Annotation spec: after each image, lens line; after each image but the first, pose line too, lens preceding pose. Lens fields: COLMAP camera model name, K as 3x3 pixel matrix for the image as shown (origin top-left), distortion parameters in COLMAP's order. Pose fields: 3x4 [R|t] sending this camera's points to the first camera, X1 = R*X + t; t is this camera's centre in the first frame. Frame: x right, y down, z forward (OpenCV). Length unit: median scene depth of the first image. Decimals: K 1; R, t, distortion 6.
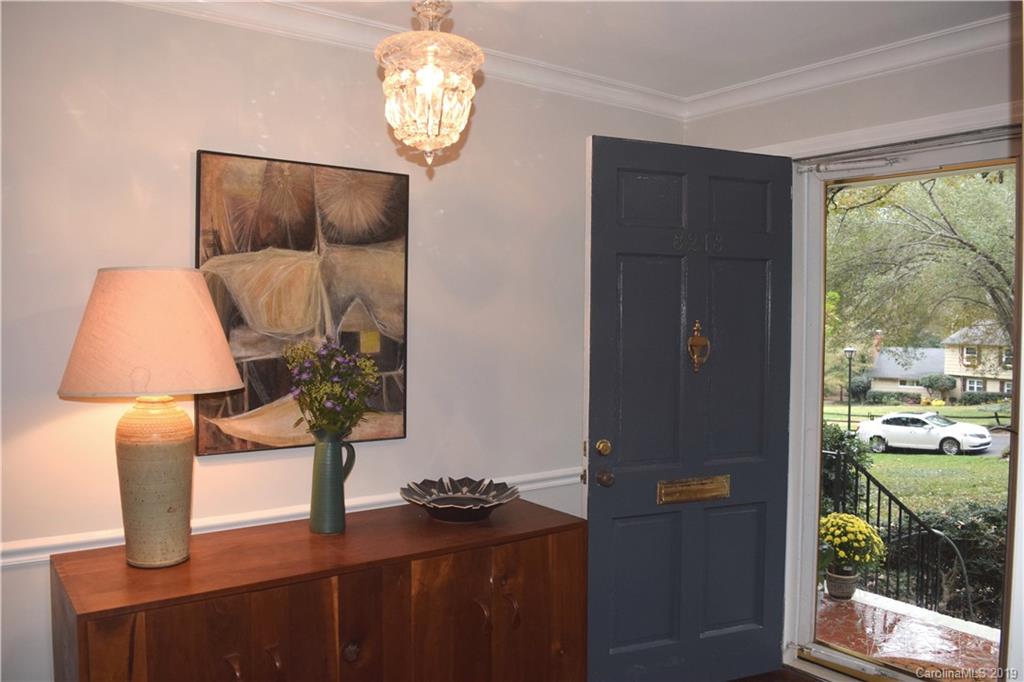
lens RADIAL K [[804.4, 0, 517.6], [0, 804.4, 339.9], [0, 0, 1]] dist [-0.090657, 0.009765]
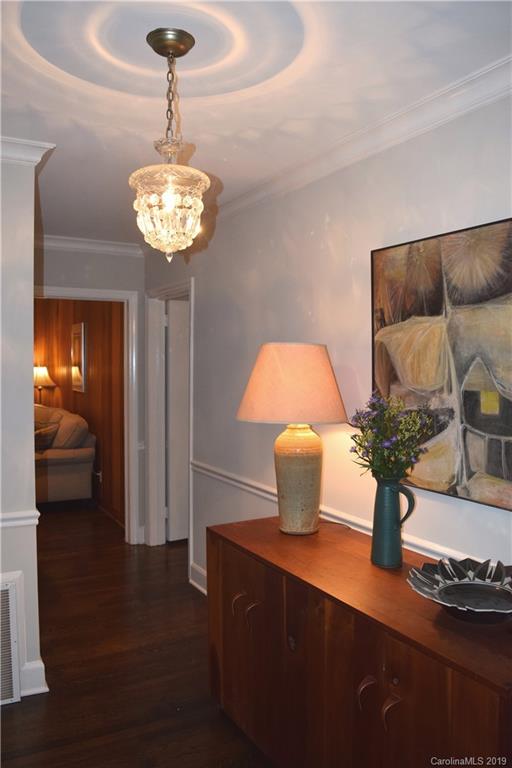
lens RADIAL K [[603.3, 0, 256.0], [0, 603.3, 384.0], [0, 0, 1]] dist [-0.090657, 0.009765]
pose [[-0.132350, 0.024031, -0.990912, 0.583144], [-0.032433, 0.999066, 0.028561, -0.032392], [0.990672, 0.035919, -0.131447, 0.856374]]
